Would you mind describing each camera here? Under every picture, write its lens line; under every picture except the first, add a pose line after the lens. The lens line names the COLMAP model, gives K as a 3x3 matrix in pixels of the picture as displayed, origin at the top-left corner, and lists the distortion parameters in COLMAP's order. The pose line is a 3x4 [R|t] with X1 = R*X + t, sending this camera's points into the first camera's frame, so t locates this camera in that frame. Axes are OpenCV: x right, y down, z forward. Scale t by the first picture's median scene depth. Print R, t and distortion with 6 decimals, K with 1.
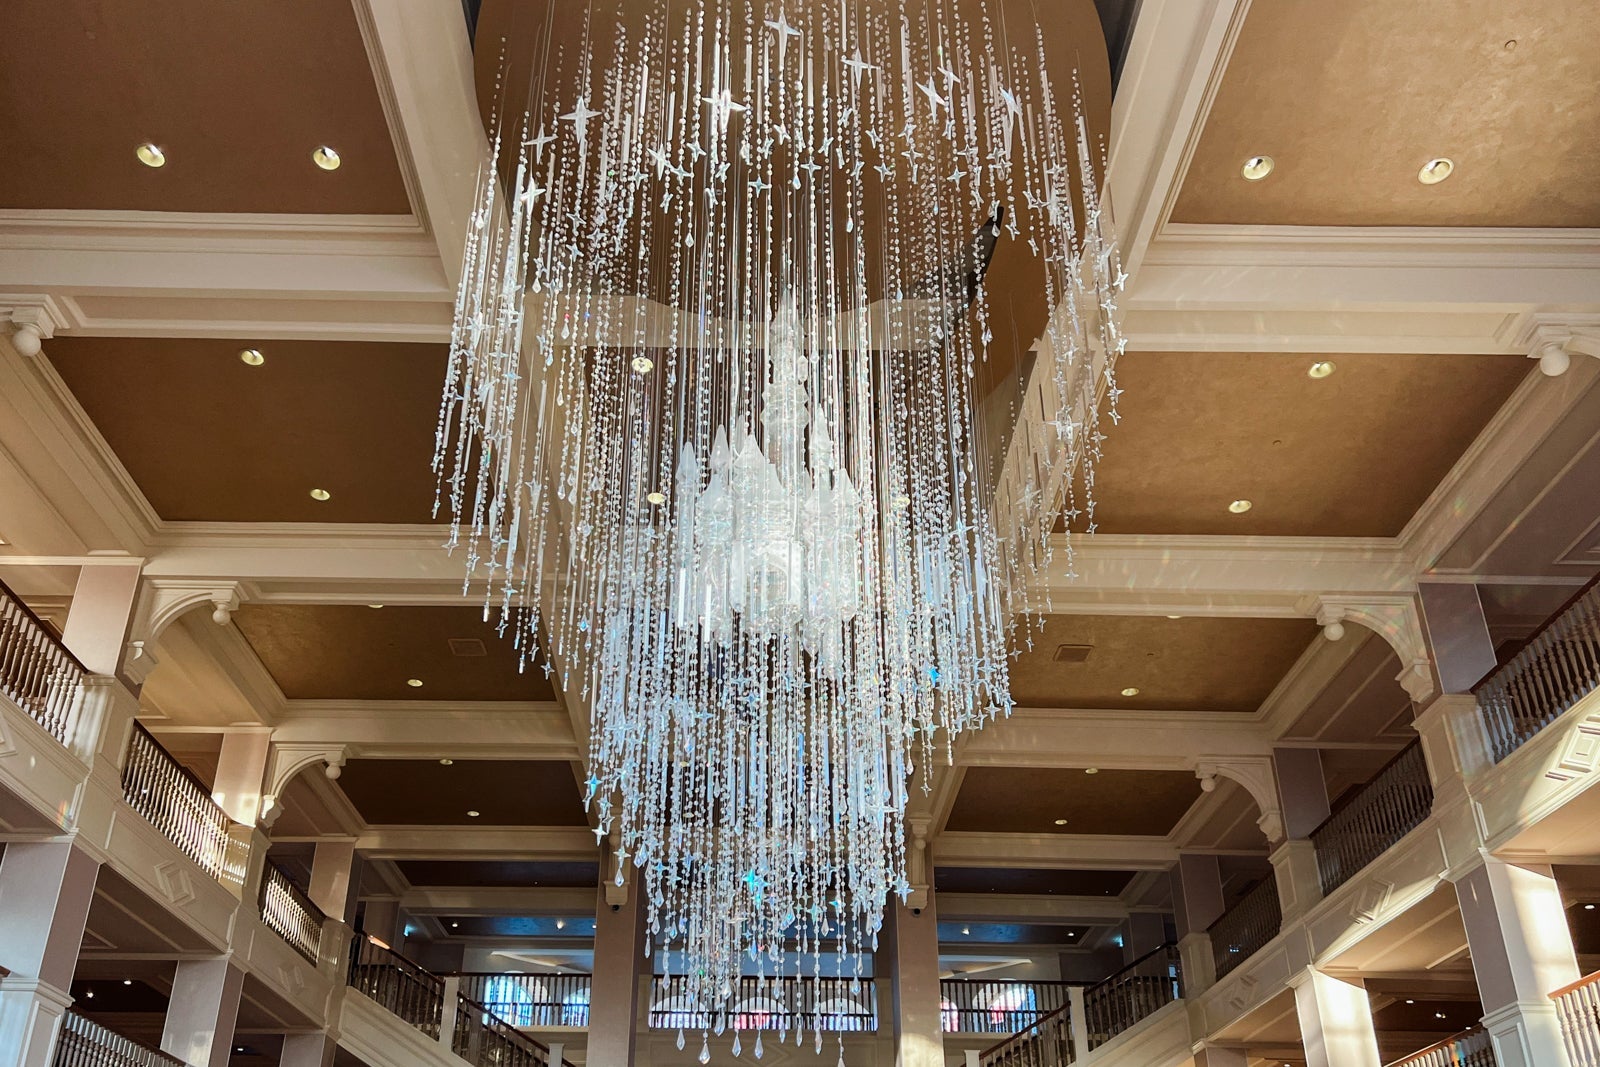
lens RADIAL K [[1568.7, 0, 753.1], [0, 1568.7, 554.4], [0, 0, 1]] dist [0.045239, -0.014332]
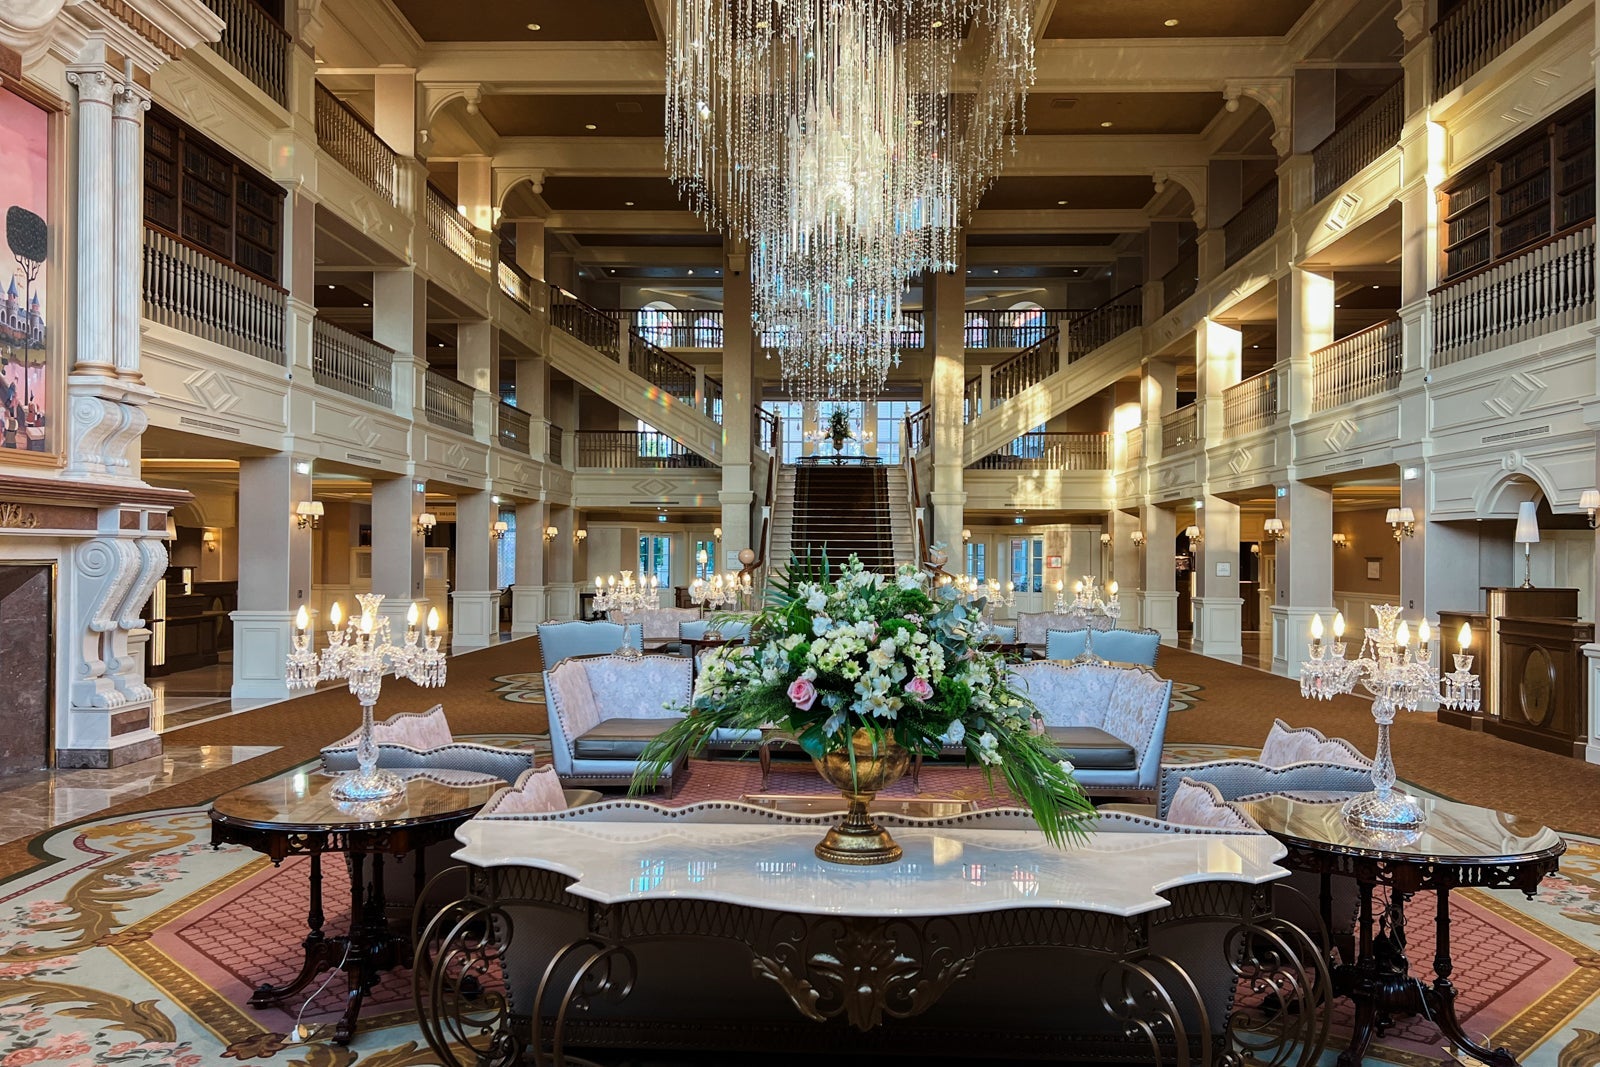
lens RADIAL K [[1568.7, 0, 753.1], [0, 1568.7, 554.4], [0, 0, 1]] dist [0.045239, -0.014332]
pose [[0.998404, -0.005268, -0.056229, 0.006065], [0.029963, 0.893371, 0.448320, -0.211172], [0.047872, -0.449289, 0.892103, -0.431813]]
